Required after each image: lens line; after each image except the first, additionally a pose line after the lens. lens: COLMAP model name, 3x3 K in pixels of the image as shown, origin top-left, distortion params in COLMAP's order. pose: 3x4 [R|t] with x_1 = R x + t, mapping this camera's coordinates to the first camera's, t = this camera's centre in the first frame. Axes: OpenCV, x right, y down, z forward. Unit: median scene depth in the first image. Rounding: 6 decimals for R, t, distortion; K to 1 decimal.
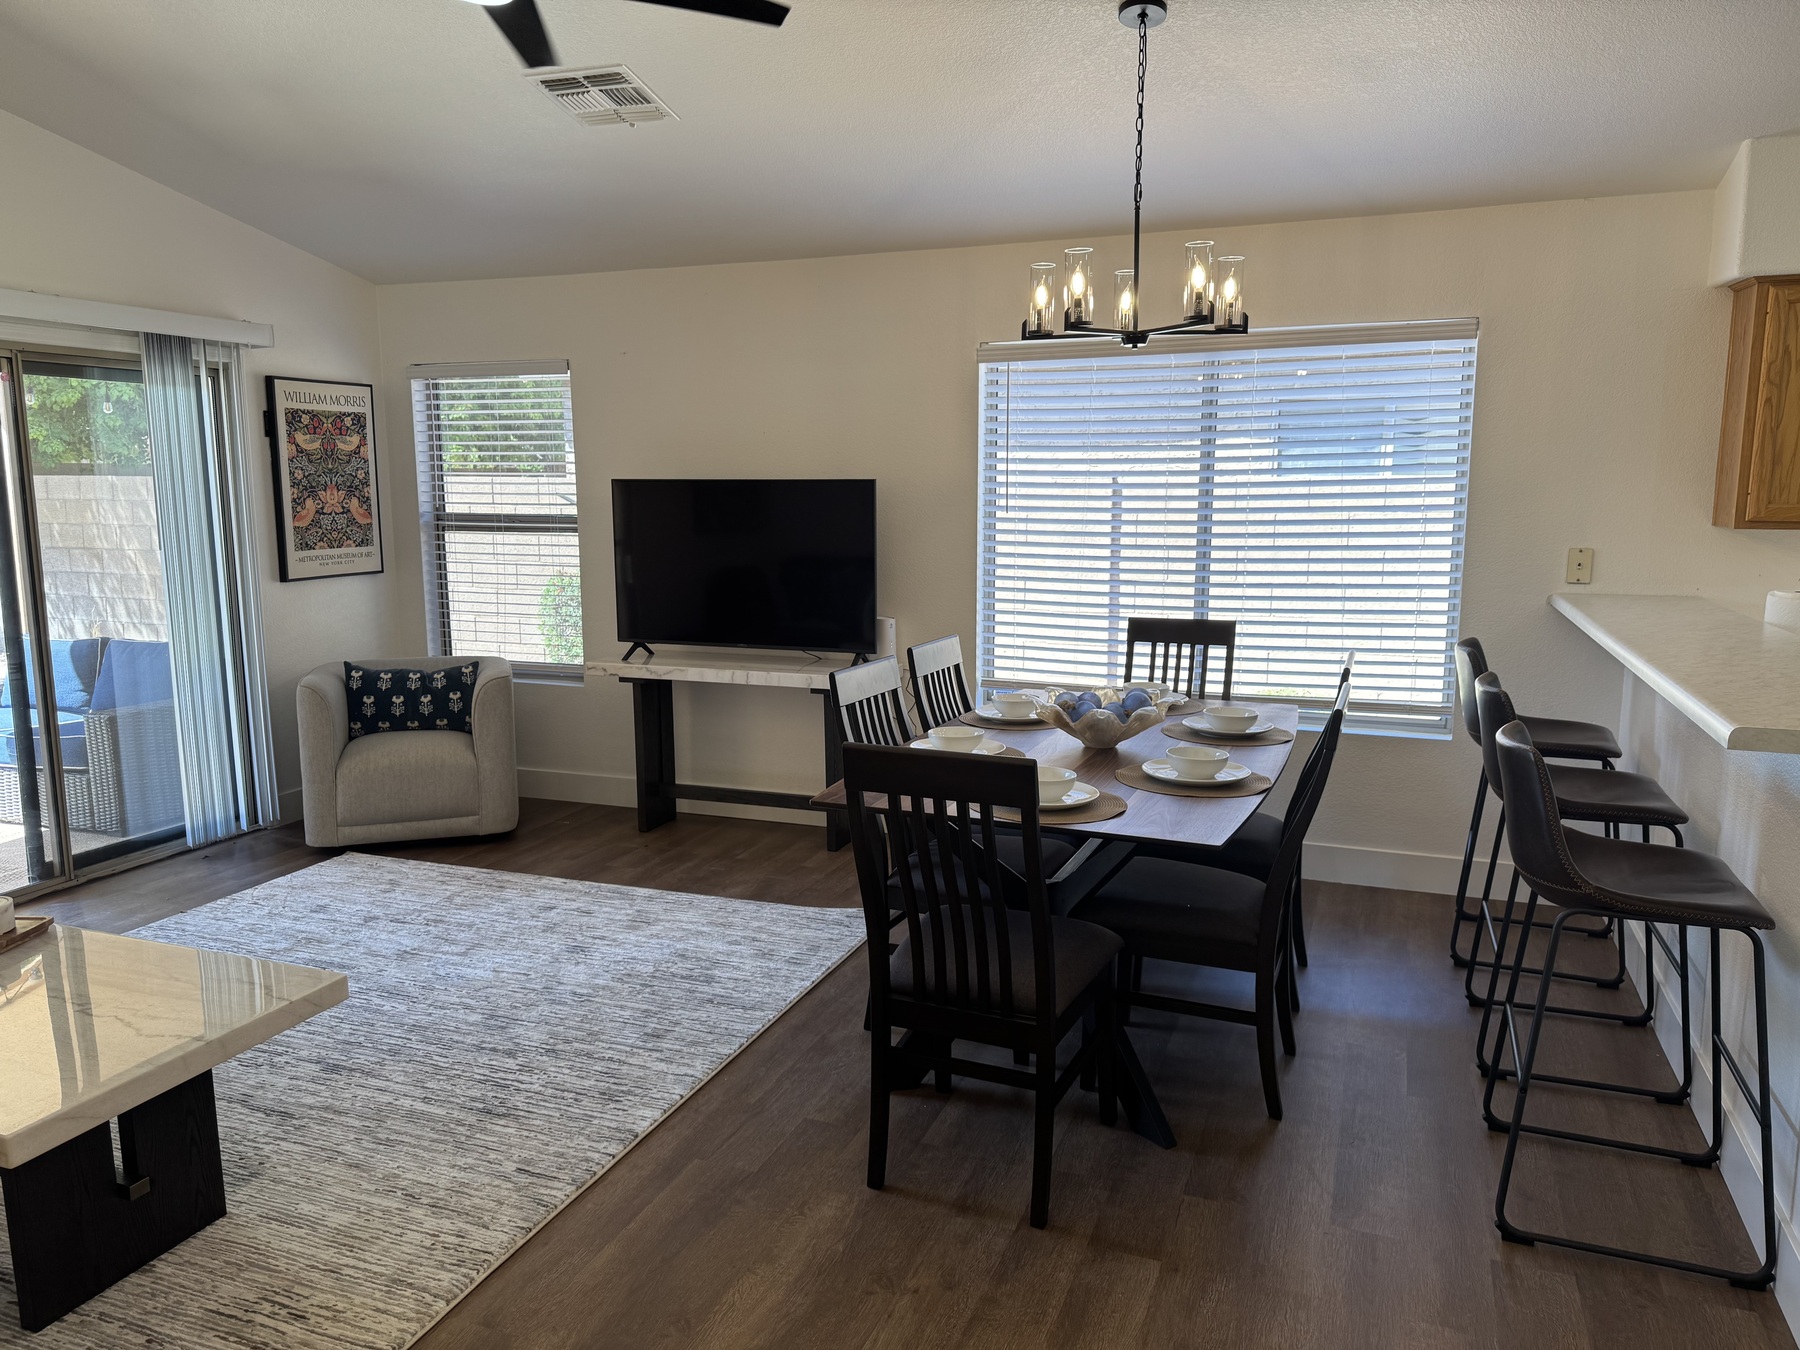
lens RADIAL K [[1267.0, 0, 900.0], [0, 1267.0, 675.0], [0, 0, 1]] dist [0.049415, -0.124049]
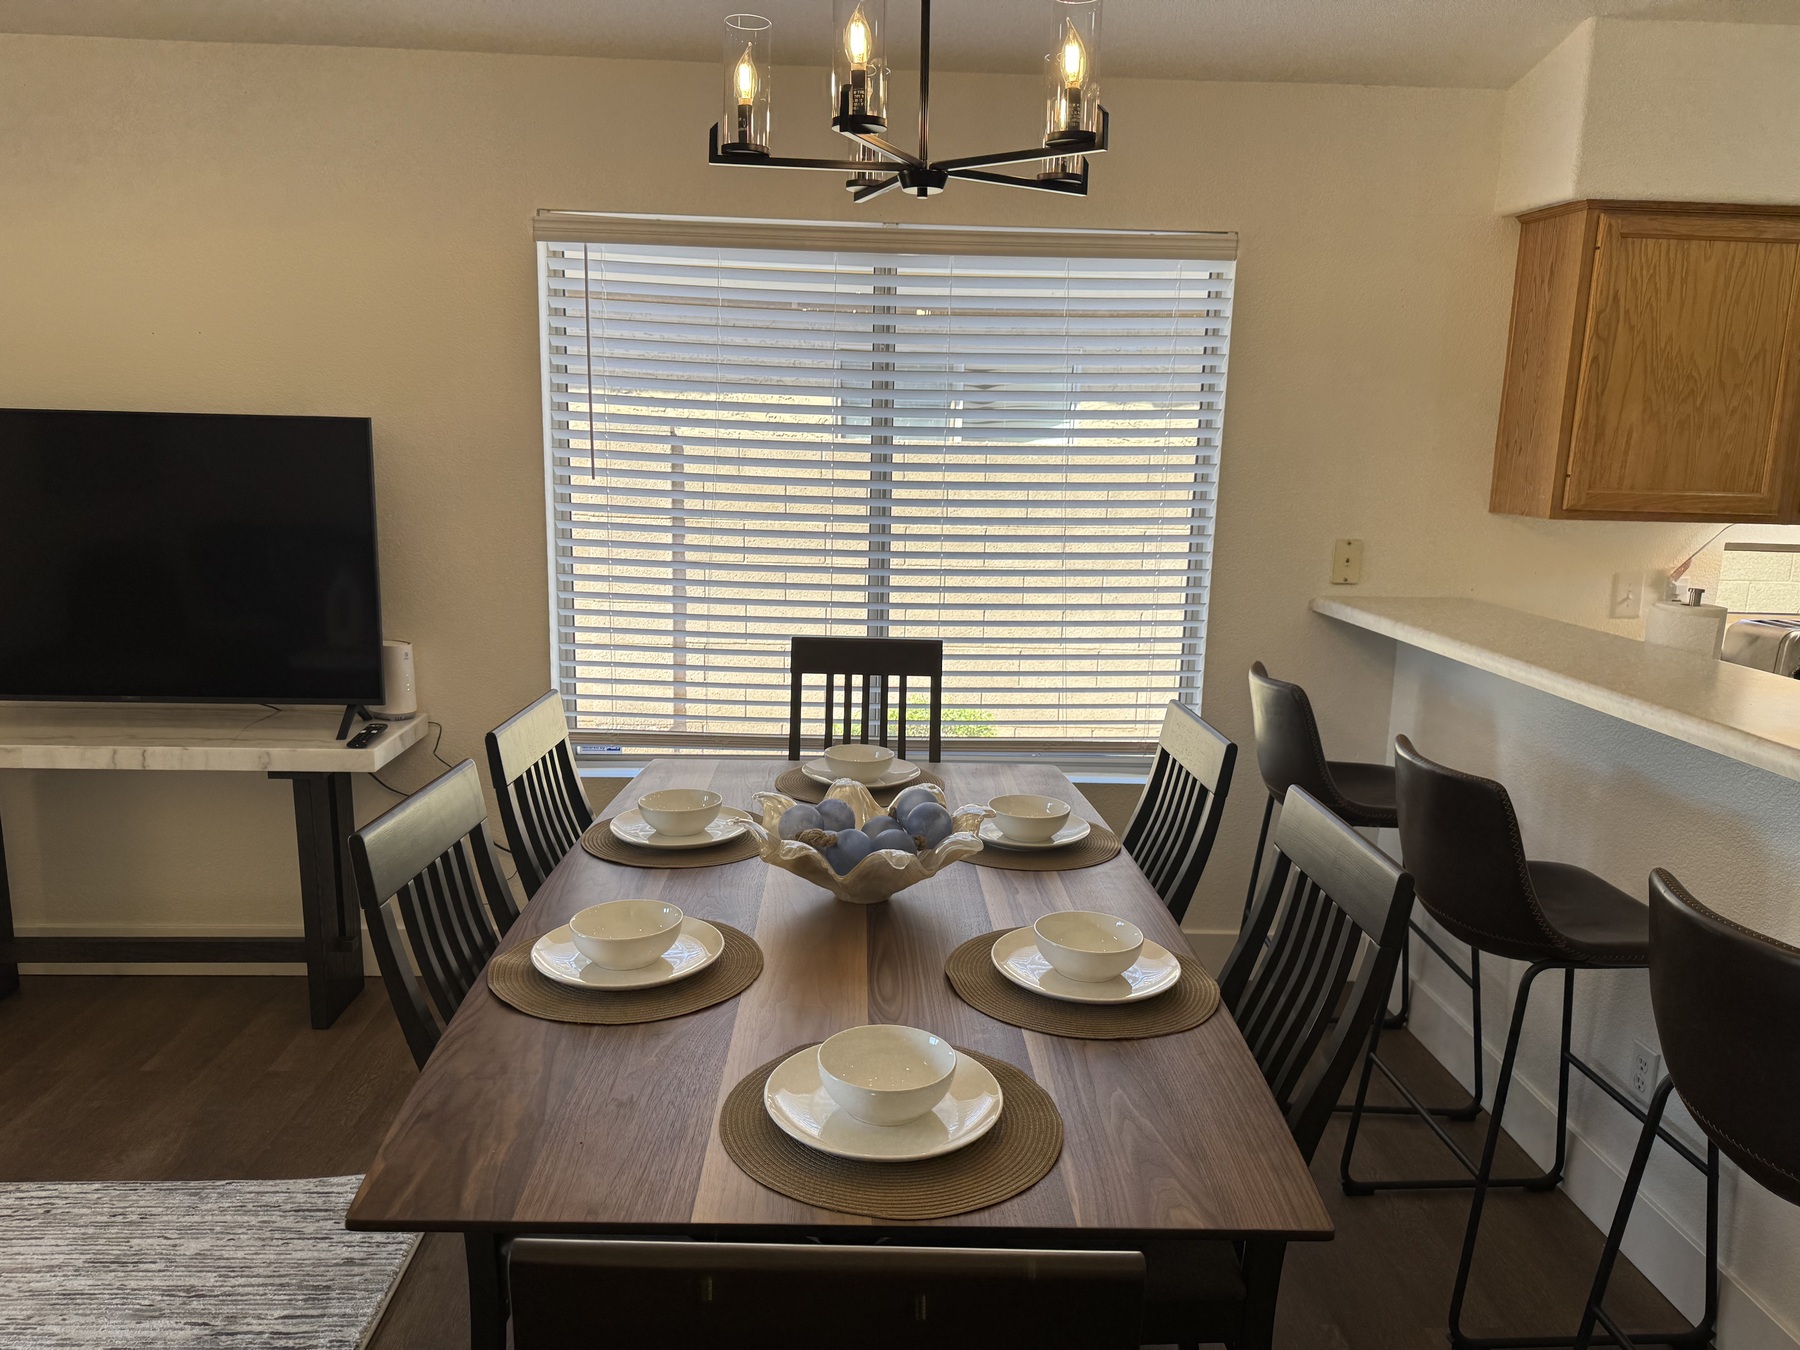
lens RADIAL K [[1250.9, 0, 900.0], [0, 1250.9, 675.0], [0, 0, 1]] dist [-0.002449, -0.010224]
pose [[0.909699, -0.045632, 0.412755, -0.046004], [0.030729, 0.998616, 0.042675, -0.055802], [-0.414131, -0.026138, 0.909842, 0.392217]]
